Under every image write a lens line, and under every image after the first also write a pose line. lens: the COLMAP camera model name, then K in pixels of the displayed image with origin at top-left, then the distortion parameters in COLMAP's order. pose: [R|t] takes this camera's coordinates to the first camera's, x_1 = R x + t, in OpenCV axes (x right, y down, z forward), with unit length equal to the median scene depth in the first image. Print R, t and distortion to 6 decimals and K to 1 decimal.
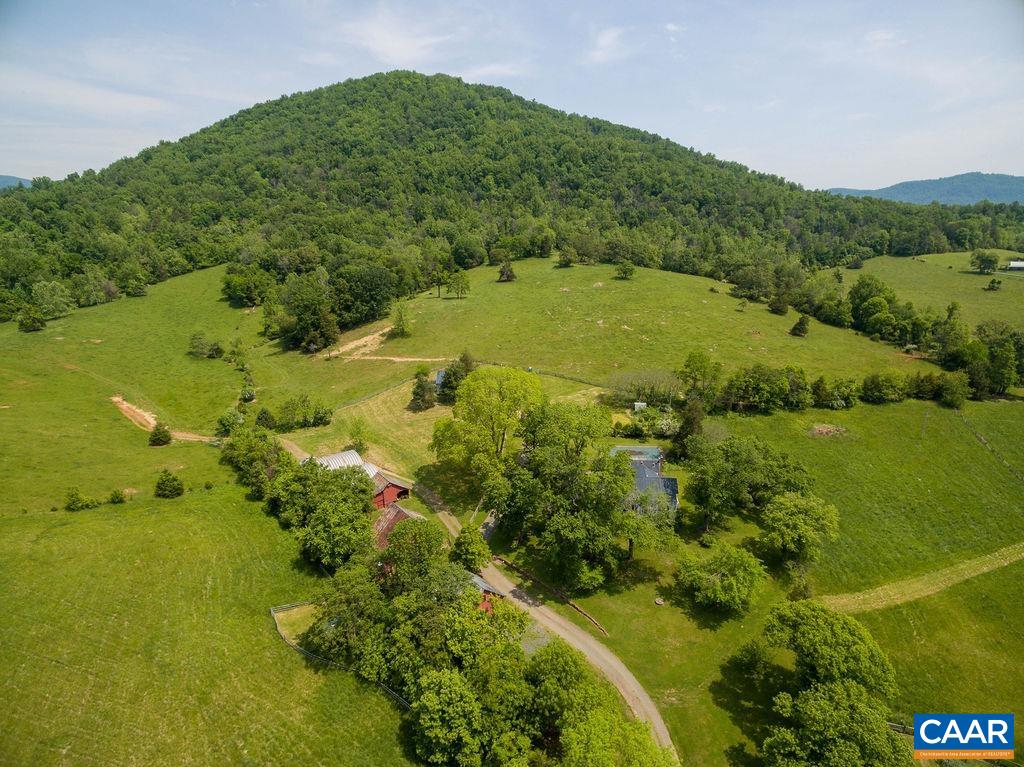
lens RADIAL K [[581.9, 0, 508.8], [0, 581.9, 387.7], [0, 0, 1]] dist [0.006789, 0.003927]
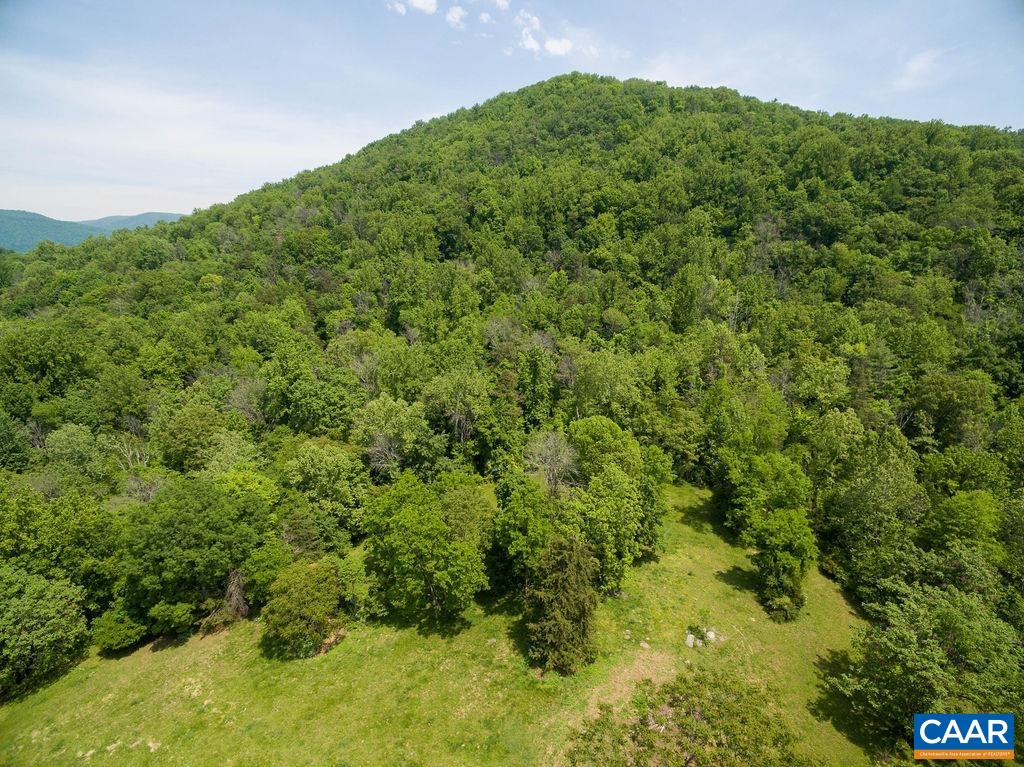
lens RADIAL K [[581.9, 0, 514.1], [0, 581.9, 383.2], [0, 0, 1]] dist [0.006789, 0.003927]
pose [[0.923926, 0.086042, -0.372770, 0.125798], [-0.114858, 0.991816, -0.055751, -0.336404], [0.364922, 0.094325, 0.926247, 0.954453]]
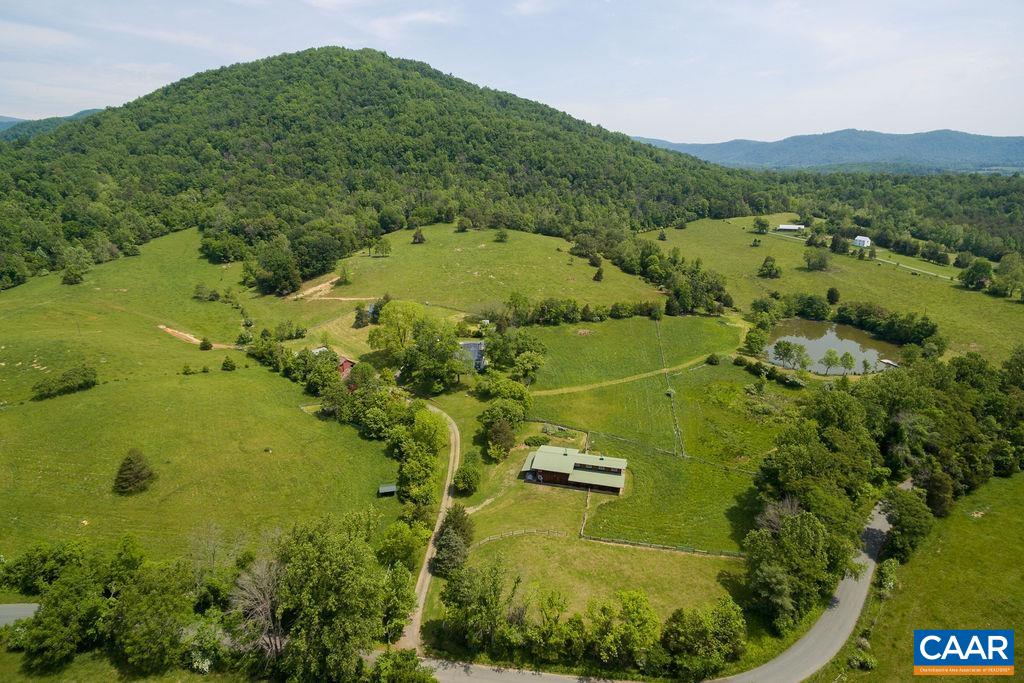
lens RADIAL K [[583.1, 0, 510.1], [0, 583.1, 309.2], [0, 0, 1]] dist [0.007590, 0.001193]
pose [[0.992888, -0.018589, 0.117591, 0.044771], [0.022688, 0.999177, -0.033620, 0.026995], [-0.116869, 0.036048, 0.992493, -0.394972]]
